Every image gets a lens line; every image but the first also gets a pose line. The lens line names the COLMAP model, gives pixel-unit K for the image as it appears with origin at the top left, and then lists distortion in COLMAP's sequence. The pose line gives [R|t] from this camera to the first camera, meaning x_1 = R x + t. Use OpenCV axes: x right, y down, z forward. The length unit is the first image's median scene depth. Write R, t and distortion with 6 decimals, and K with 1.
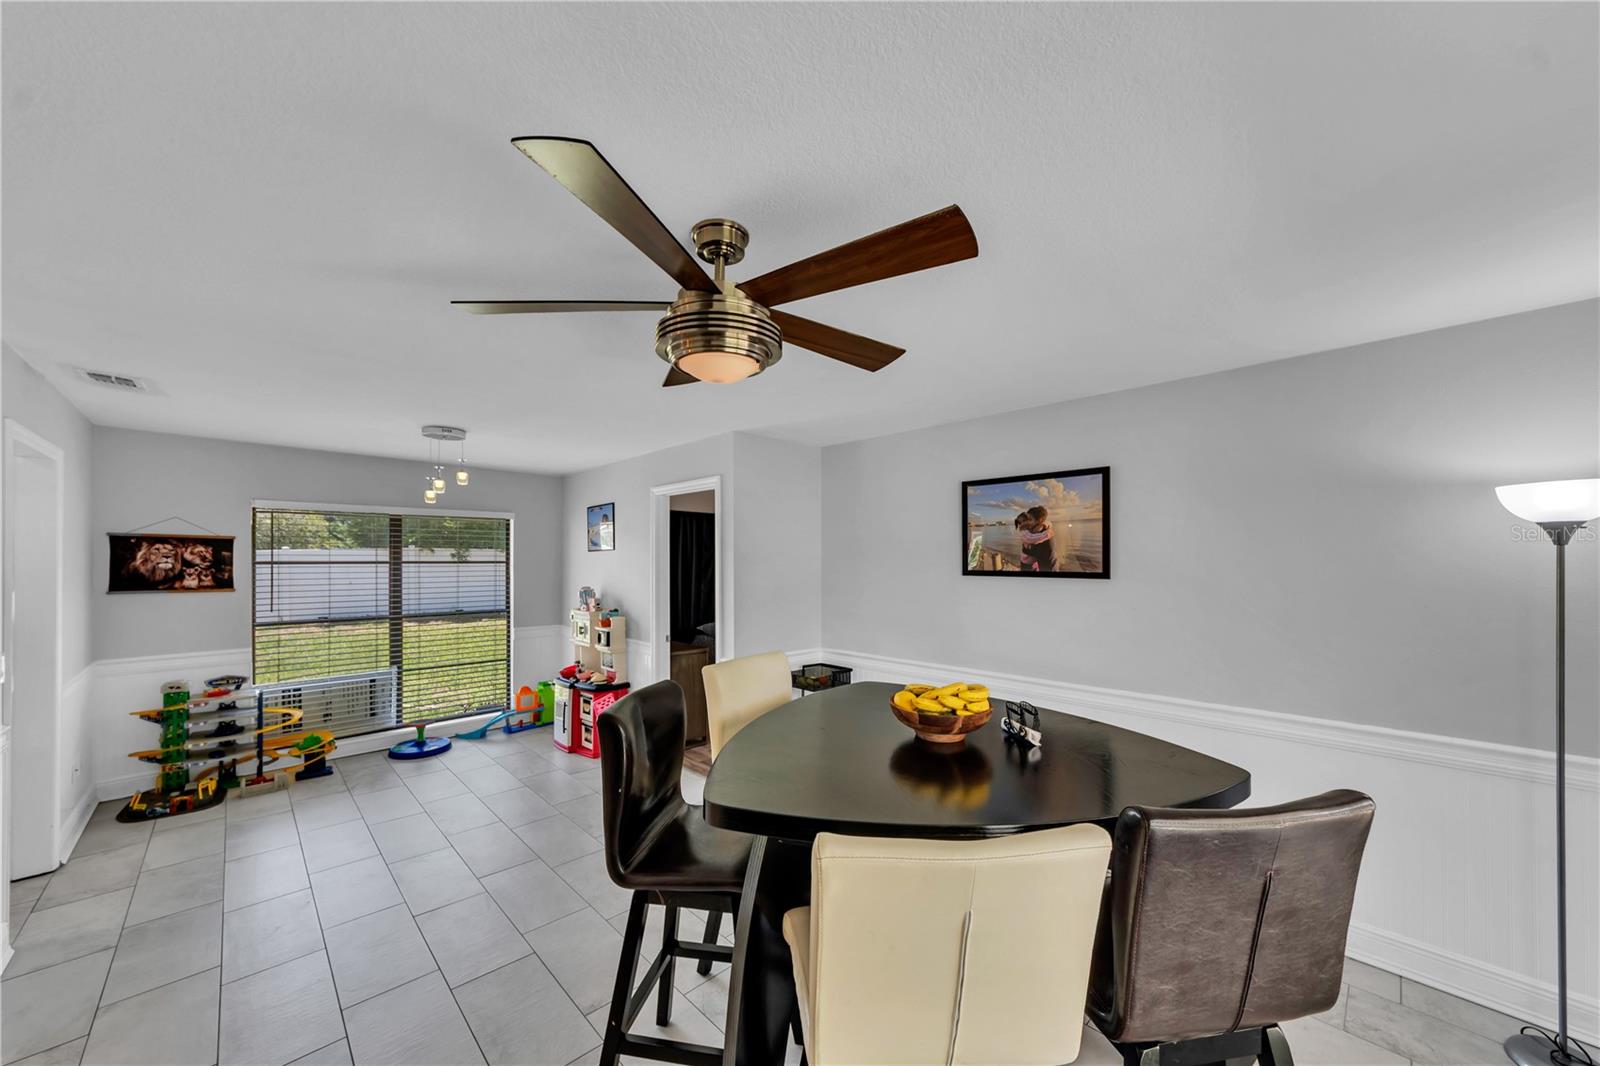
lens RADIAL K [[579.3, 0, 801.8], [0, 579.3, 556.1], [0, 0, 1]] dist [-0.001285, -0.000059]
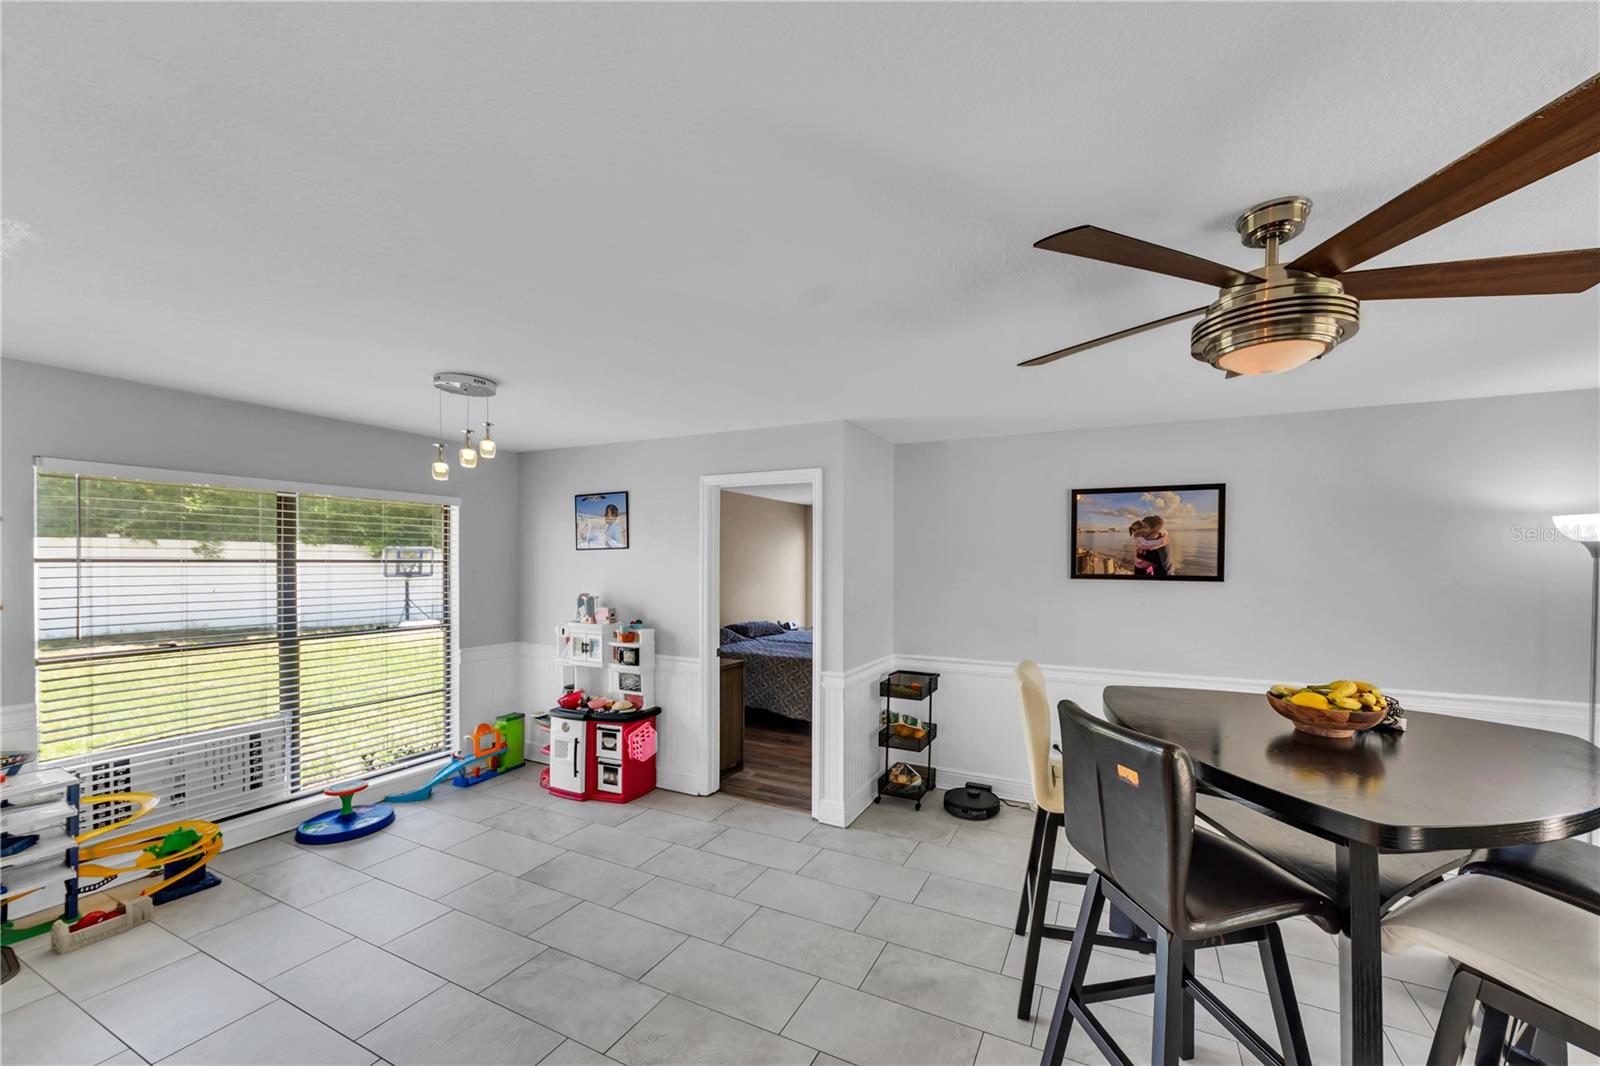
lens RADIAL K [[582.3, 0, 843.5], [0, 582.3, 565.0], [0, 0, 1]] dist [0.002152, 0.000385]
pose [[0.931246, 0.006270, 0.364336, -0.377792], [-0.010762, 0.999889, 0.010302, 0.001655], [-0.364231, -0.013515, 0.931211, 0.128779]]
